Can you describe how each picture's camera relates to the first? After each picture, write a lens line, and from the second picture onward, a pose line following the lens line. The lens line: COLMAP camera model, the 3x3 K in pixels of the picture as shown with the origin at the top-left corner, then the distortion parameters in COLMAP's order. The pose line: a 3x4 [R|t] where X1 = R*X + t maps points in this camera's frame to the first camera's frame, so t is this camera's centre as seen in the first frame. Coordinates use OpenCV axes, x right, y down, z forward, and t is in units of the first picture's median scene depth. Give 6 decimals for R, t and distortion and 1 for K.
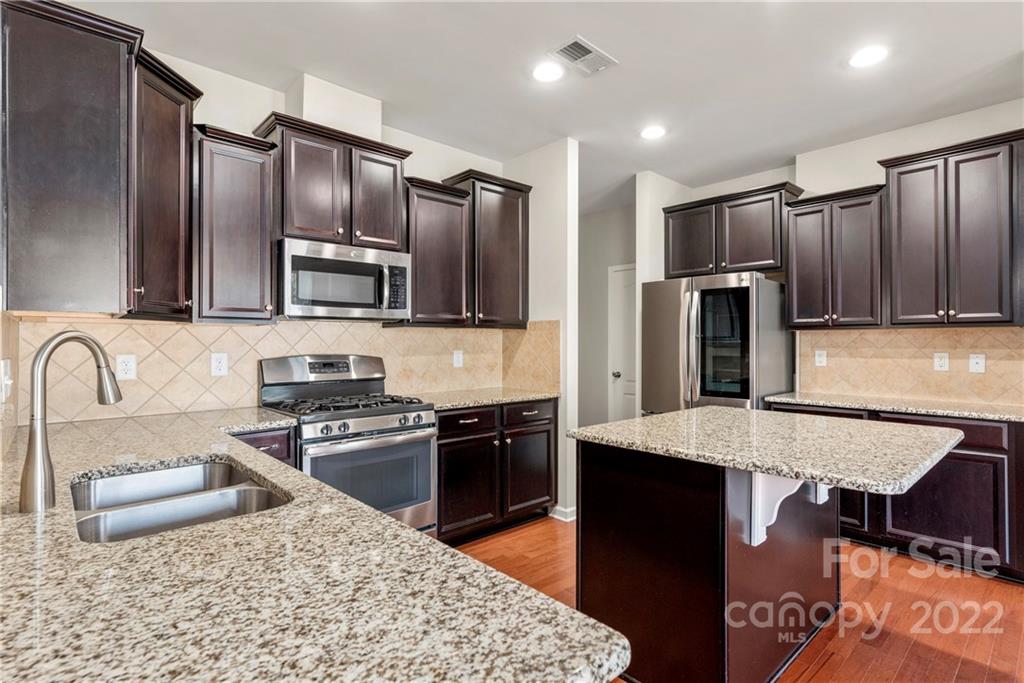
lens RADIAL K [[509.5, 0, 512.8], [0, 509.5, 339.1], [0, 0, 1]] dist [-0.001090, -0.000225]
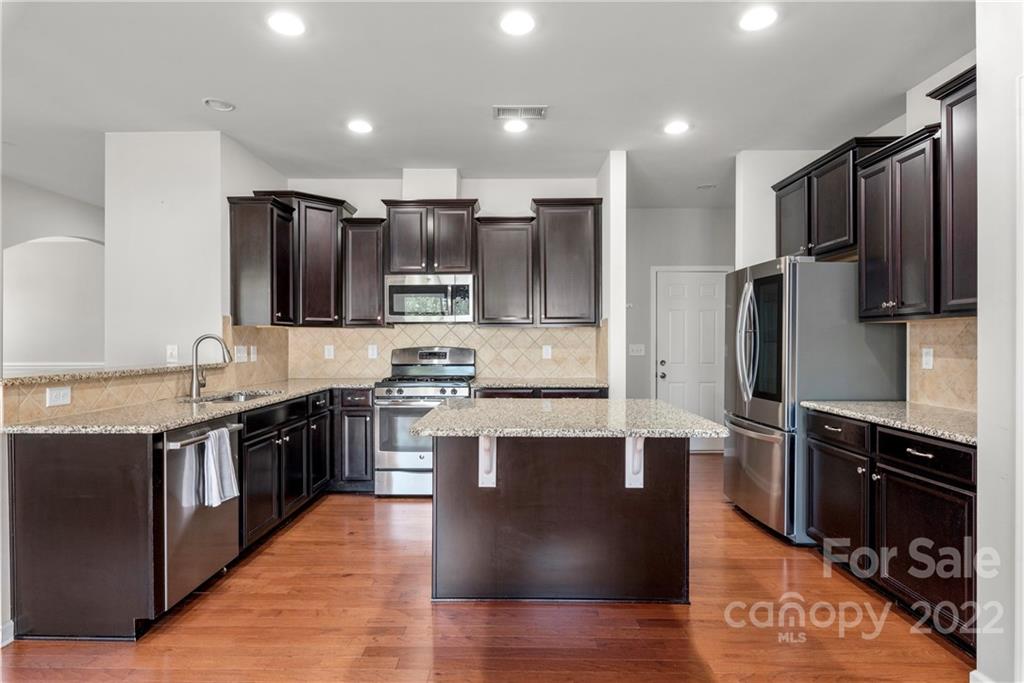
lens RADIAL K [[559.5, 0, 518.5], [0, 559.5, 331.8], [0, 0, 1]] dist [0.000736, -0.000402]
pose [[0.722230, -0.011172, -0.691563, 0.876789], [0.005701, 0.999932, -0.010200, 0.004496], [0.691630, 0.003424, 0.722244, -0.007035]]
